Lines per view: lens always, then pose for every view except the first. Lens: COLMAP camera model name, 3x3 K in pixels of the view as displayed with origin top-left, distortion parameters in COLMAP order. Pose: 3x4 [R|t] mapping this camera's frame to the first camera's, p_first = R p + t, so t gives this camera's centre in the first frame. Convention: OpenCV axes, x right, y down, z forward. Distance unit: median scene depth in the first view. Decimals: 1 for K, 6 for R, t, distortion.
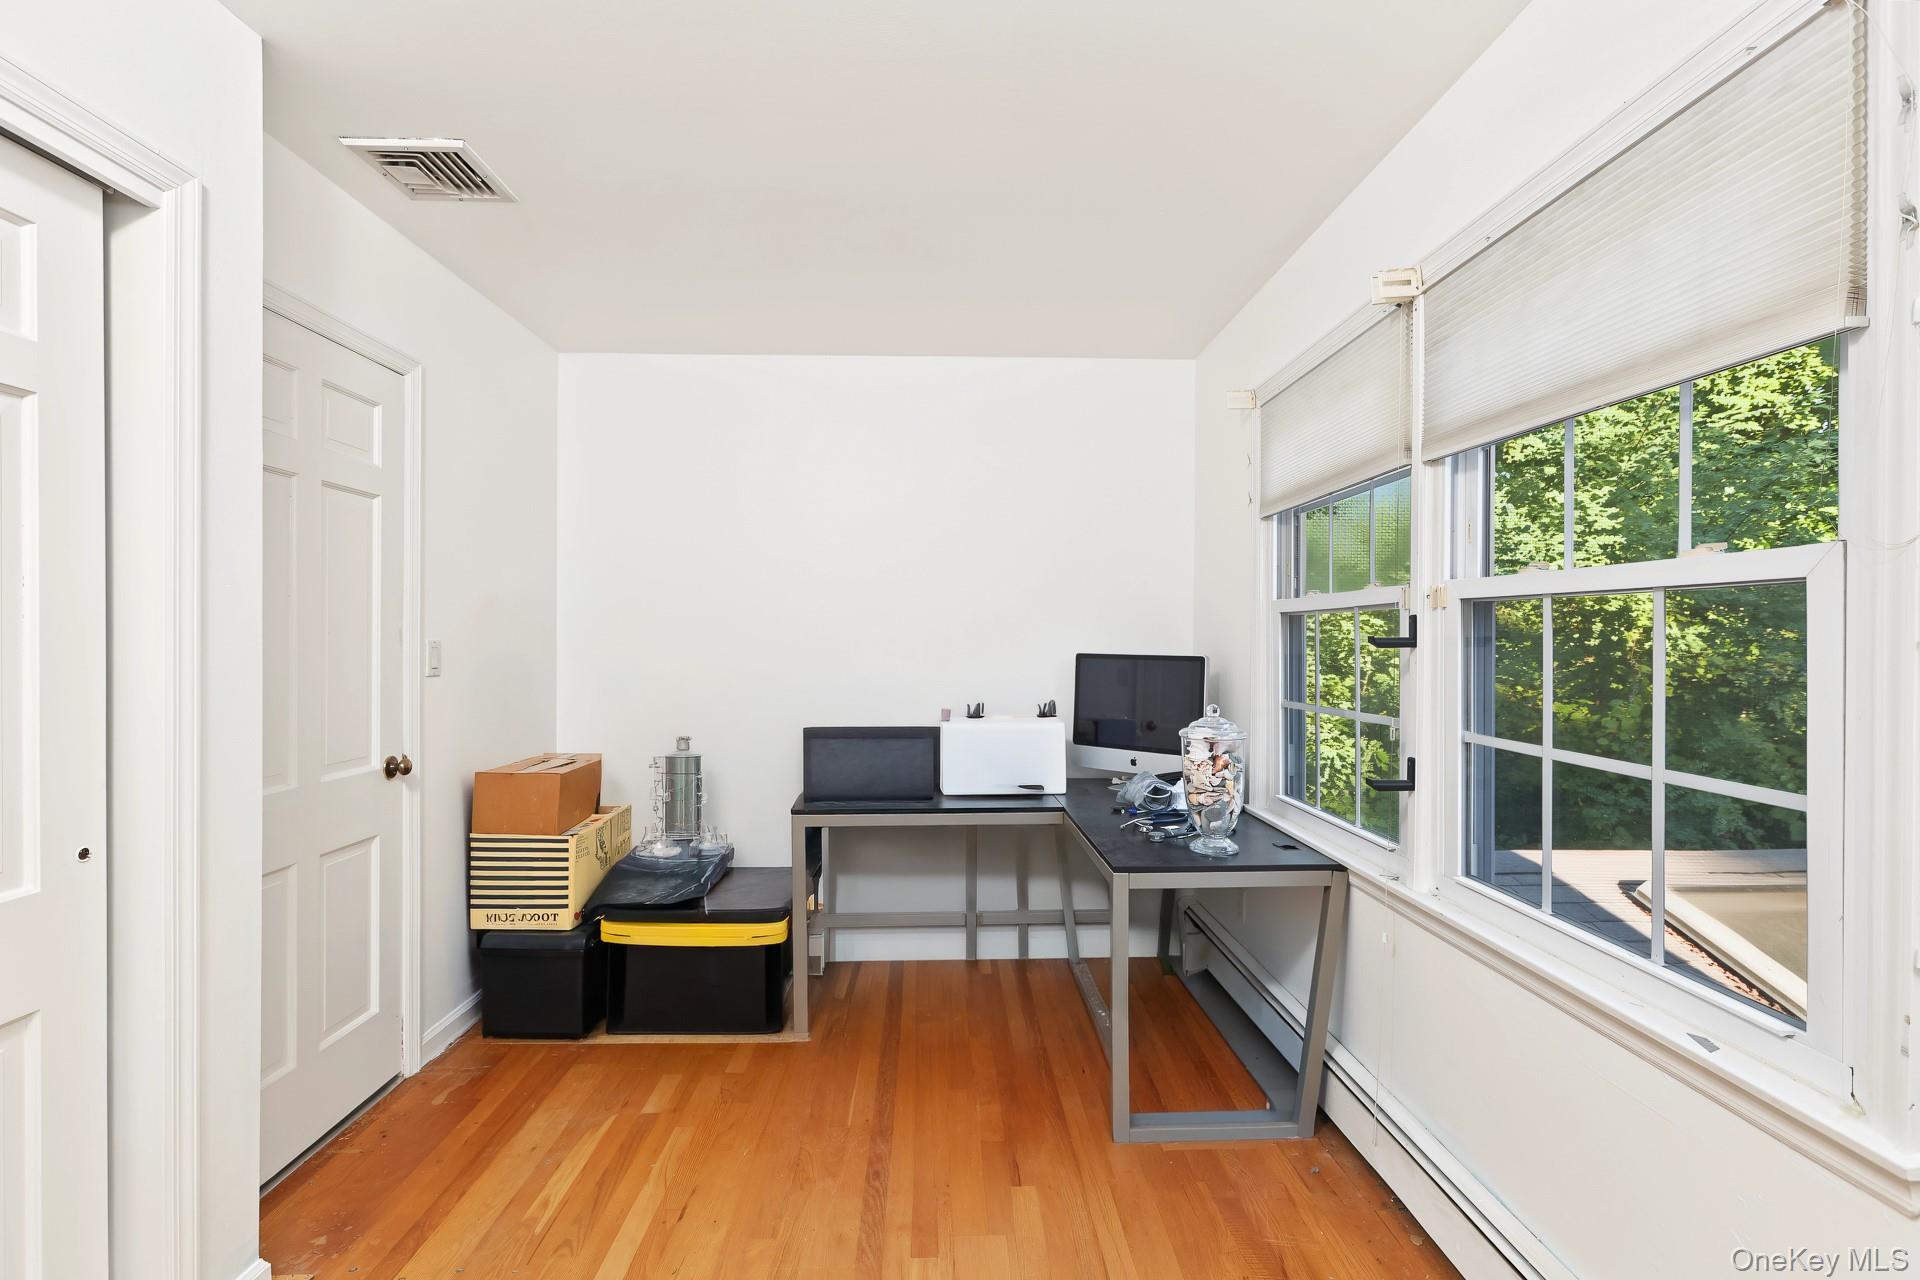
lens RADIAL K [[874.2, 0, 961.2], [0, 874.2, 641.1], [0, 0, 1]] dist [-0.004477, 0.004132]
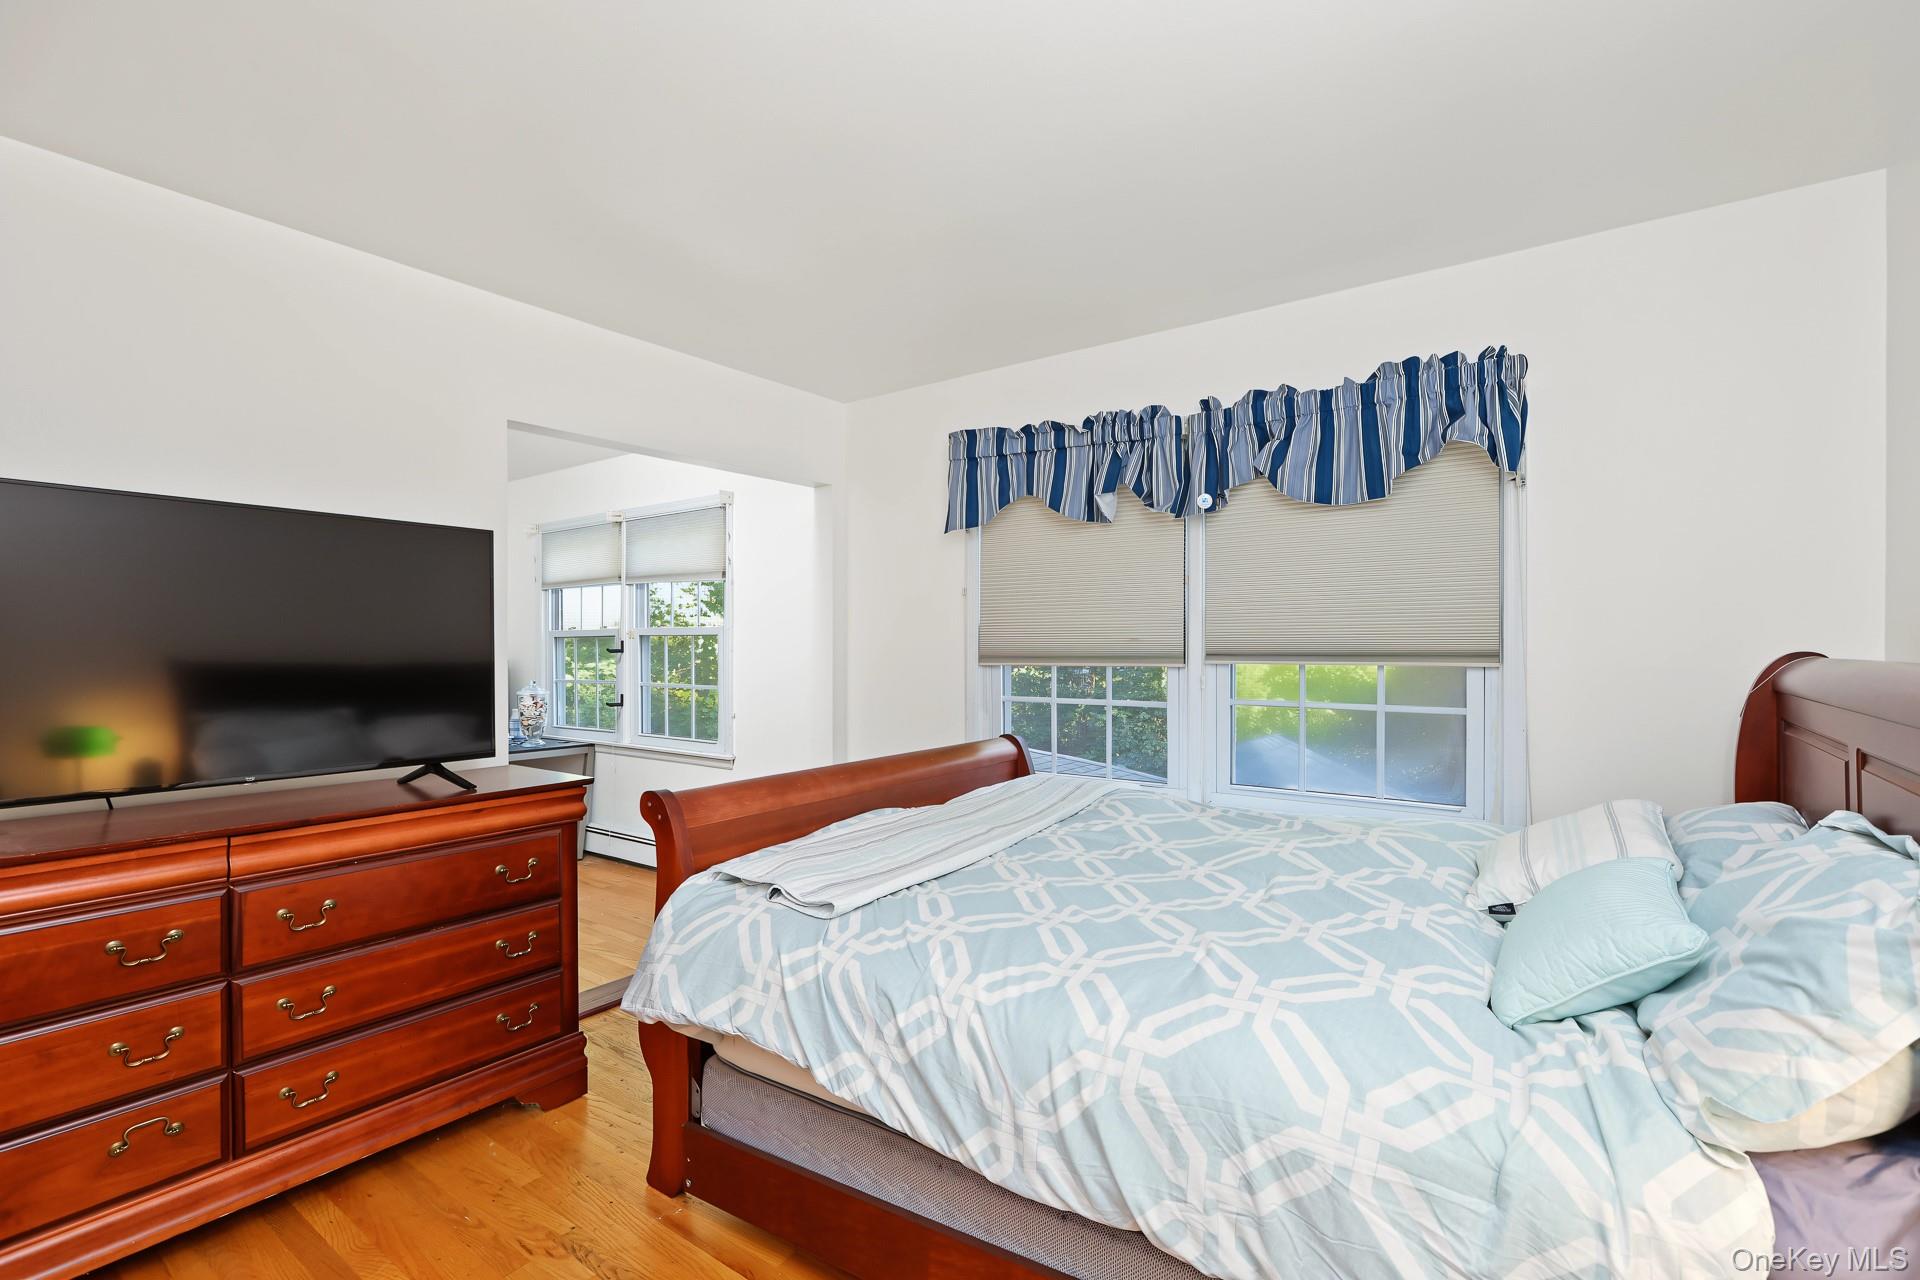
lens RADIAL K [[874.2, 0, 961.0], [0, 874.2, 648.4], [0, 0, 1]] dist [-0.004477, 0.004132]
pose [[0.616085, -0.002393, 0.787676, -0.904105], [0.004425, 0.999990, -0.000423, -0.000438], [-0.787667, 0.003746, 0.616090, -1.393060]]
